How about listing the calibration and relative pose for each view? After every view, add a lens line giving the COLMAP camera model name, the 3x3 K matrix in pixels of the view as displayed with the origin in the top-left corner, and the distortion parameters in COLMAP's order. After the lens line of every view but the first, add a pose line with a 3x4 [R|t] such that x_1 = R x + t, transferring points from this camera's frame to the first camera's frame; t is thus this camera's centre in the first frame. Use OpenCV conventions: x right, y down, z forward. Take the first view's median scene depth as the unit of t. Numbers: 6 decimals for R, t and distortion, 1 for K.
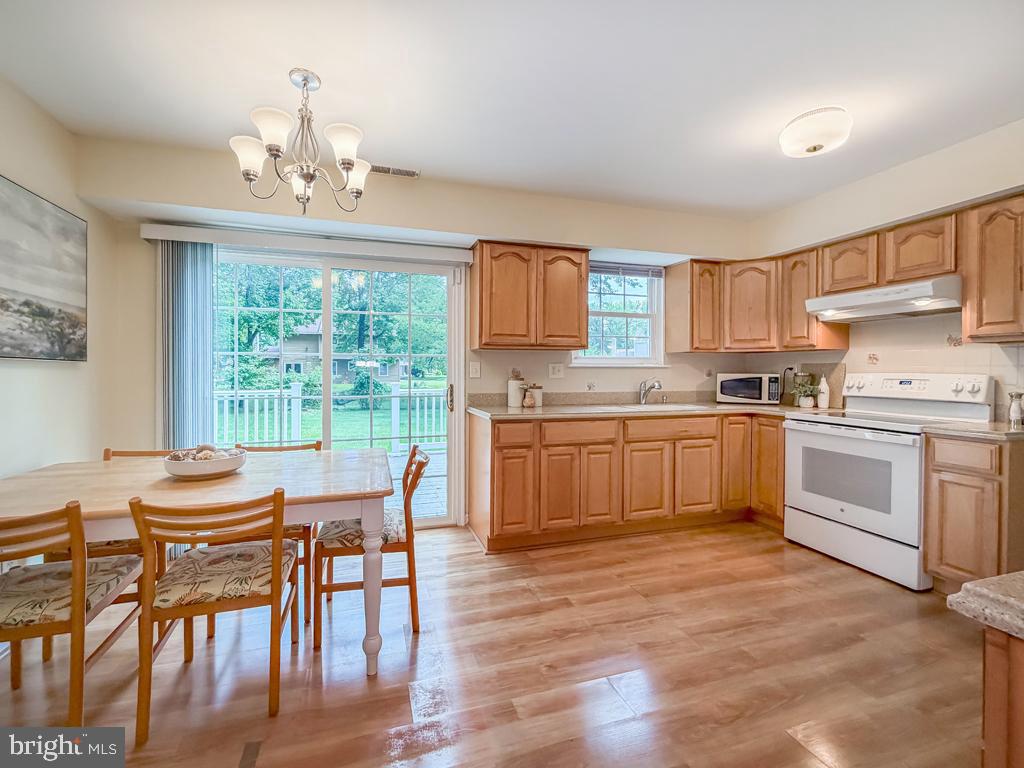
lens RADIAL K [[453.6, 0, 447.3], [0, 453.6, 375.2], [0, 0, 1]] dist [-0.000523, -0.000103]
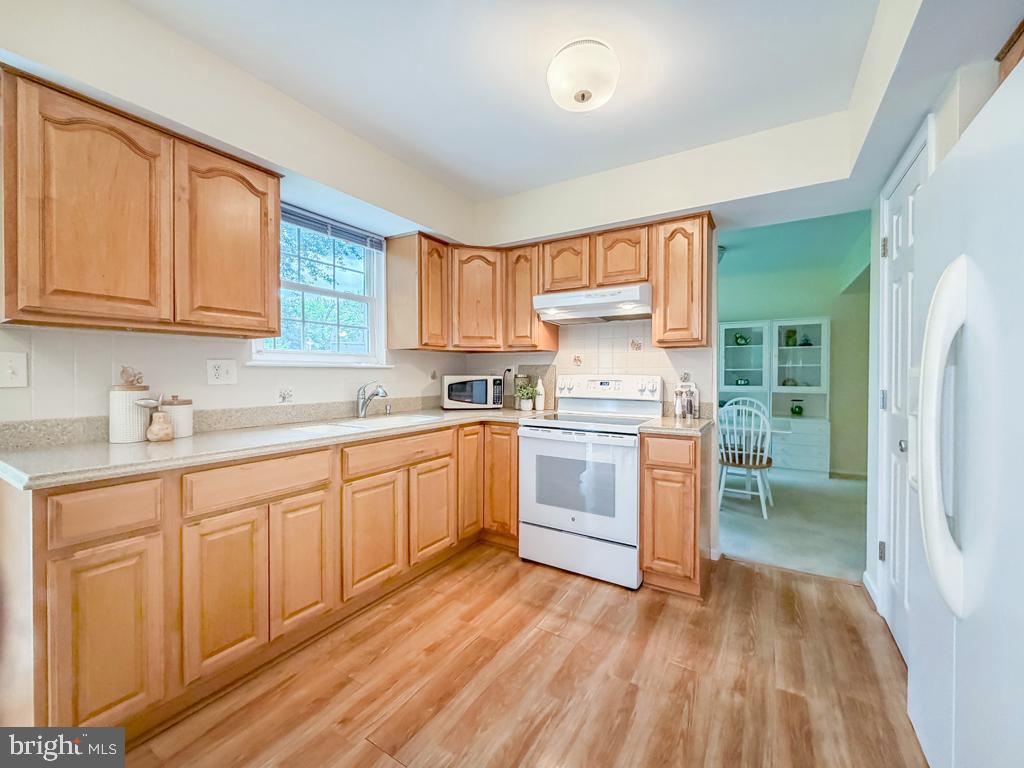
lens RADIAL K [[448.7, 0, 520.2], [0, 448.7, 379.7], [0, 0, 1]] dist [-0.000838, 0.000081]
pose [[0.698061, -0.011135, 0.715952, 0.107843], [0.007440, 0.999938, 0.008297, -0.002239], [-0.716000, -0.000465, 0.698100, 0.365280]]
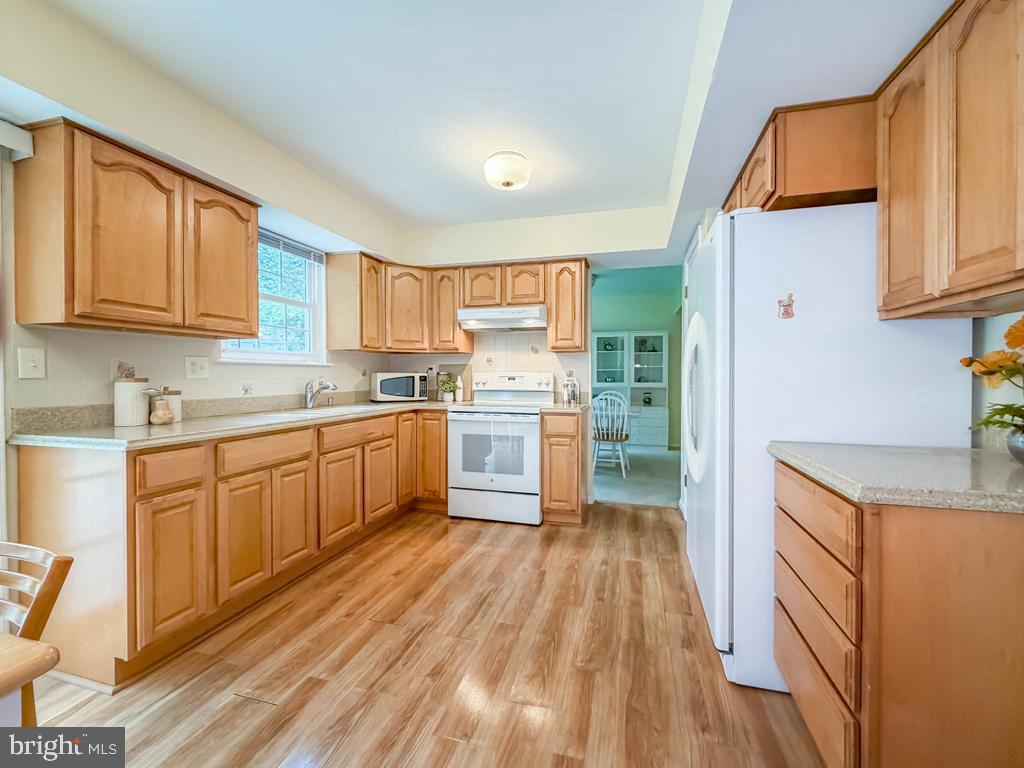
lens RADIAL K [[458.0, 0, 549.8], [0, 458.0, 381.7], [0, 0, 1]] dist [-0.001762, -0.000787]
pose [[0.435444, -0.013190, 0.900119, -0.171871], [0.009910, 0.999902, 0.009858, 0.011324], [-0.900161, 0.004627, 0.435532, 0.258917]]
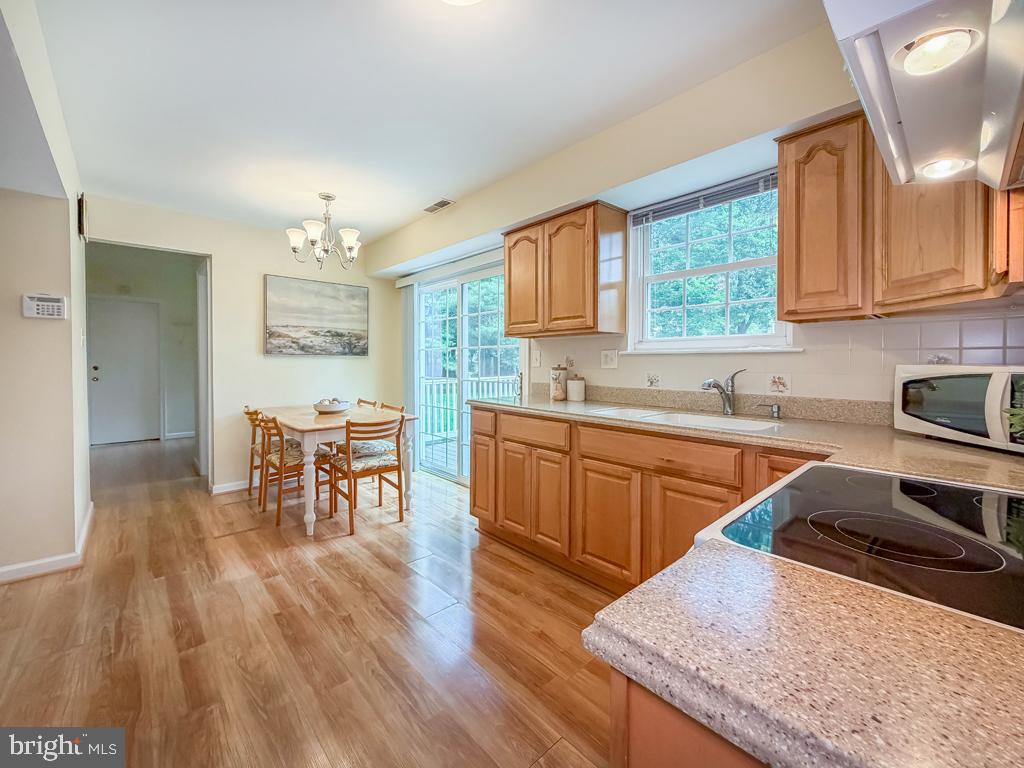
lens RADIAL K [[409.0, 0, 475.8], [0, 409.0, 366.1], [0, 0, 1]] dist [-0.000342, -0.000079]
pose [[0.420627, 0.010275, -0.907176, 0.918799], [-0.007869, 0.999940, 0.007677, -0.001578], [0.907200, 0.003909, 0.420682, 0.560361]]
